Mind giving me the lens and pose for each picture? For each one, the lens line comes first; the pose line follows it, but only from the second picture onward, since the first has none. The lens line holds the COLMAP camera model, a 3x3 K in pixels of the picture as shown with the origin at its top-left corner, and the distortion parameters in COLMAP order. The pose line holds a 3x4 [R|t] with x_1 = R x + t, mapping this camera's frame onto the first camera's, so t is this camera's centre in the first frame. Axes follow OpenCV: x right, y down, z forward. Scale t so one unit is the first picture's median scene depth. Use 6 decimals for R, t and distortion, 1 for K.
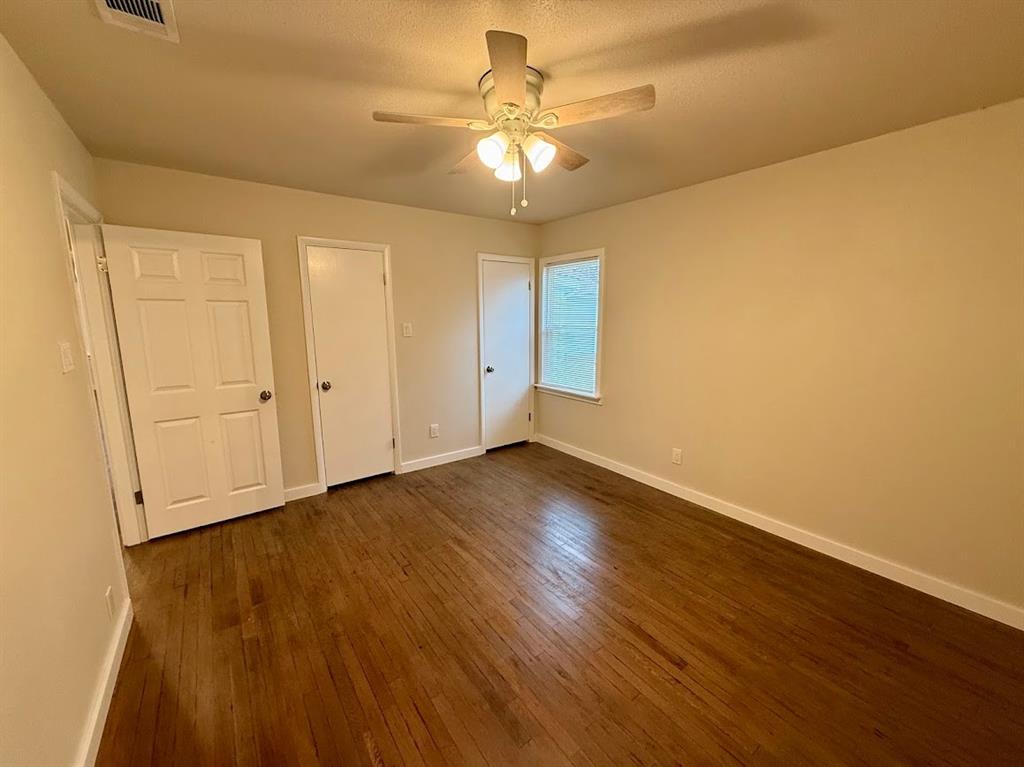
lens RADIAL K [[407.6, 0, 506.3], [0, 407.6, 383.0], [0, 0, 1]] dist [-0.000314, -0.000256]
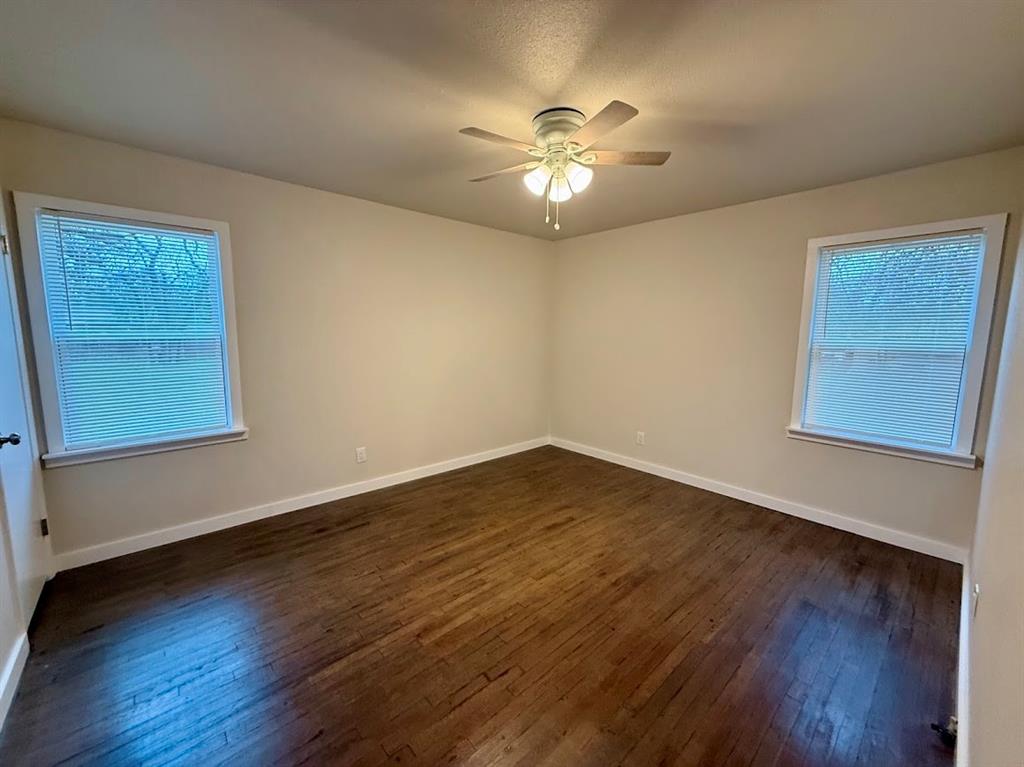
lens RADIAL K [[407.6, 0, 506.8], [0, 407.6, 389.3], [0, 0, 1]] dist [-0.000314, -0.000256]
pose [[-0.100901, -0.140314, 0.984952, -0.726380], [0.155945, 0.975537, 0.154948, -0.103042], [-0.982599, 0.169233, -0.076552, 0.800958]]
